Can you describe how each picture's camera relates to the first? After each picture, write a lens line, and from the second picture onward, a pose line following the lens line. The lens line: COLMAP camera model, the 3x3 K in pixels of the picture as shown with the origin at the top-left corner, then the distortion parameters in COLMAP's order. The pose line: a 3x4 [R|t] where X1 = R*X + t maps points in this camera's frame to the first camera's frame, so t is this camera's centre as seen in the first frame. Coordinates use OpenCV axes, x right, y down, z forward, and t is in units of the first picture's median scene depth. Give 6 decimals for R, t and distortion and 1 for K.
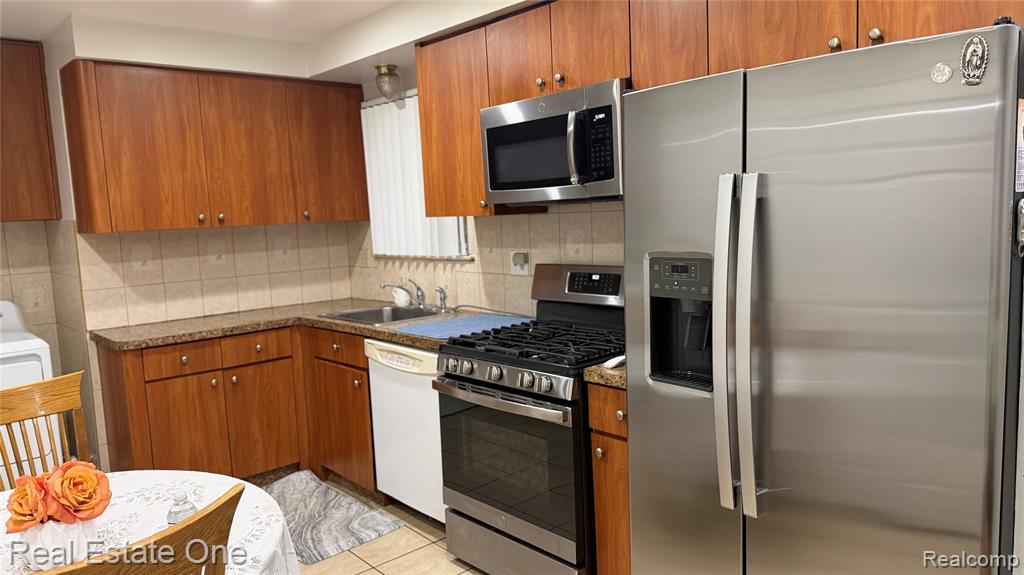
lens RADIAL K [[732.0, 0, 515.3], [0, 732.0, 296.0], [0, 0, 1]] dist [0.122139, -0.217533]
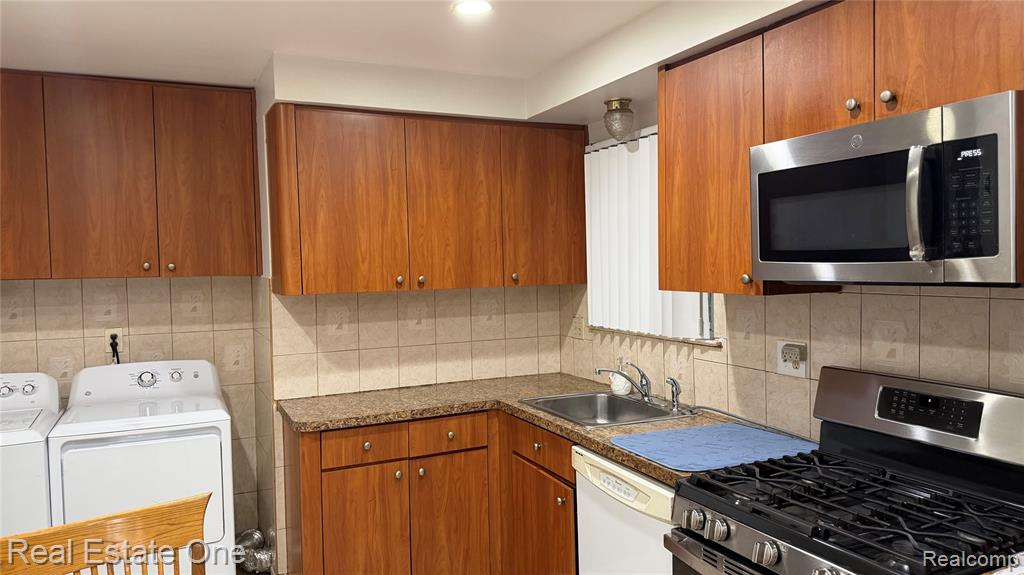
lens RADIAL K [[723.9, 0, 512.0], [0, 723.9, 287.5], [0, 0, 1]] dist [0.081071, -0.119087]
pose [[0.956061, 0.036669, -0.290865, -0.045476], [-0.056877, 0.996496, -0.061324, -0.050673], [0.287597, 0.075173, 0.954797, 0.219470]]
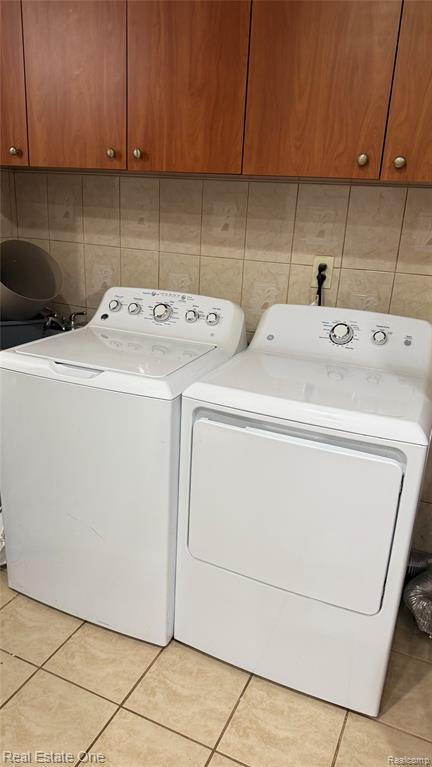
lens RADIAL K [[542.2, 0, 214.1], [0, 542.2, 382.1], [0, 0, 1]] dist [0.081071, -0.119087]
pose [[0.396623, 0.343385, -0.851338, -0.353191], [-0.169644, 0.938846, 0.299647, -0.053015], [0.902170, 0.025577, 0.430622, 0.652315]]
